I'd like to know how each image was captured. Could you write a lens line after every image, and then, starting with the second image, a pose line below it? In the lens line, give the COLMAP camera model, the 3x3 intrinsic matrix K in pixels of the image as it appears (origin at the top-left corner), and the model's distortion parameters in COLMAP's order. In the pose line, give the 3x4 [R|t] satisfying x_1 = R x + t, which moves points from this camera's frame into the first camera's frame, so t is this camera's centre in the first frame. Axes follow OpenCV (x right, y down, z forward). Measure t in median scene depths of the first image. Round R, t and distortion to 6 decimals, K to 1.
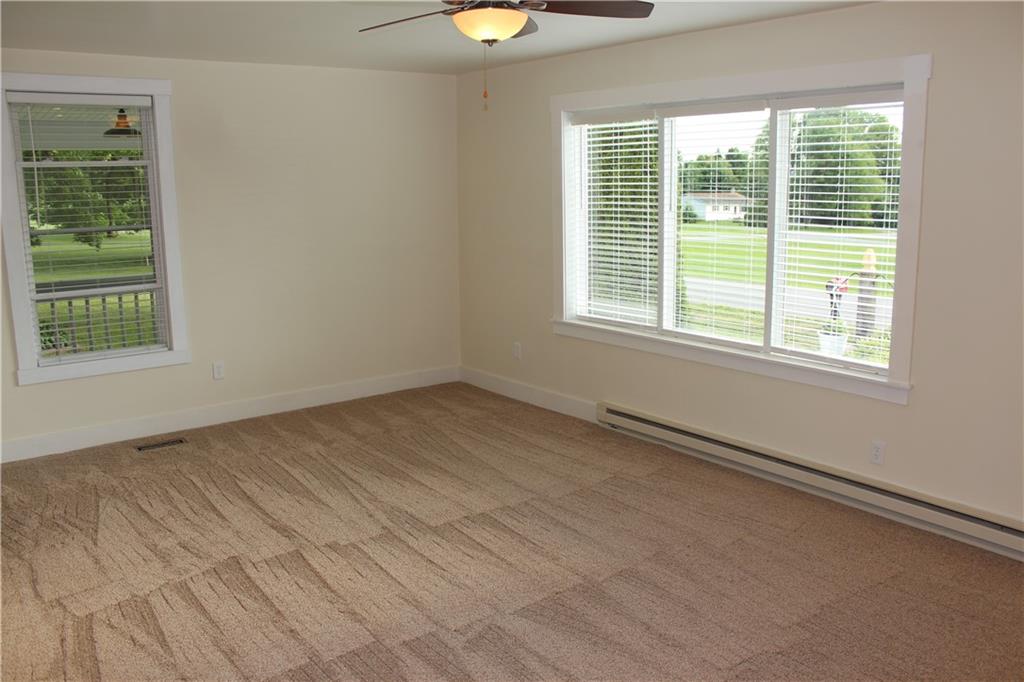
lens RADIAL K [[855.8, 0, 512.0], [0, 855.8, 341.0], [0, 0, 1]] dist [-0.153628, 0.153165]
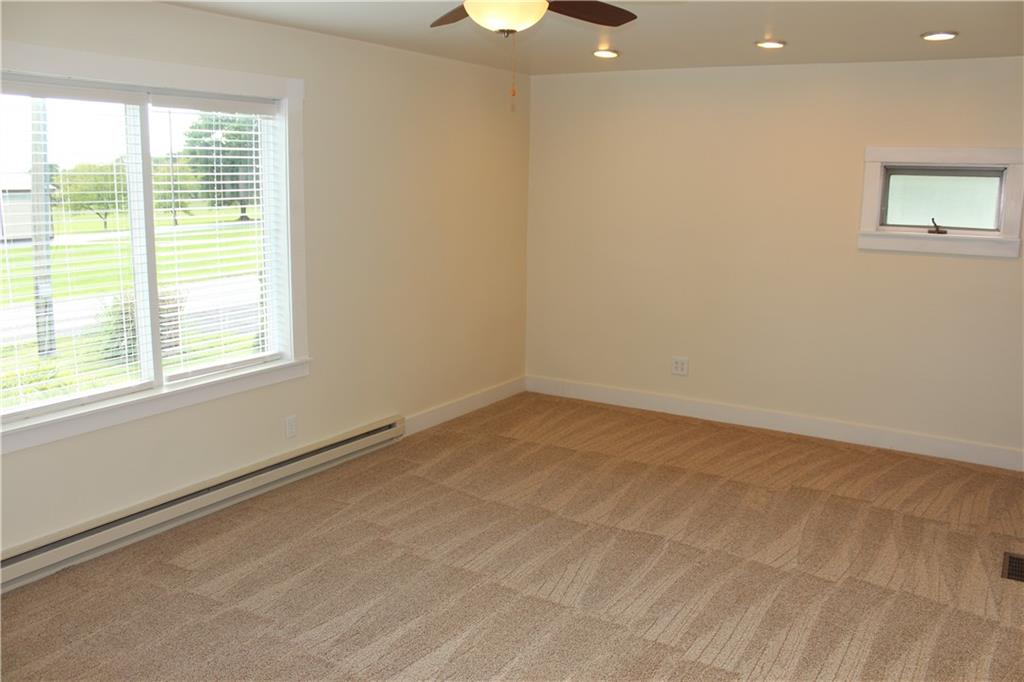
lens RADIAL K [[855.8, 0, 512.0], [0, 855.8, 341.0], [0, 0, 1]] dist [-0.153628, 0.153165]
pose [[-0.354662, -0.170620, 0.919295, -0.701296], [0.166704, 0.955916, 0.241731, -0.204349], [-0.920013, 0.238983, -0.310584, 1.059943]]
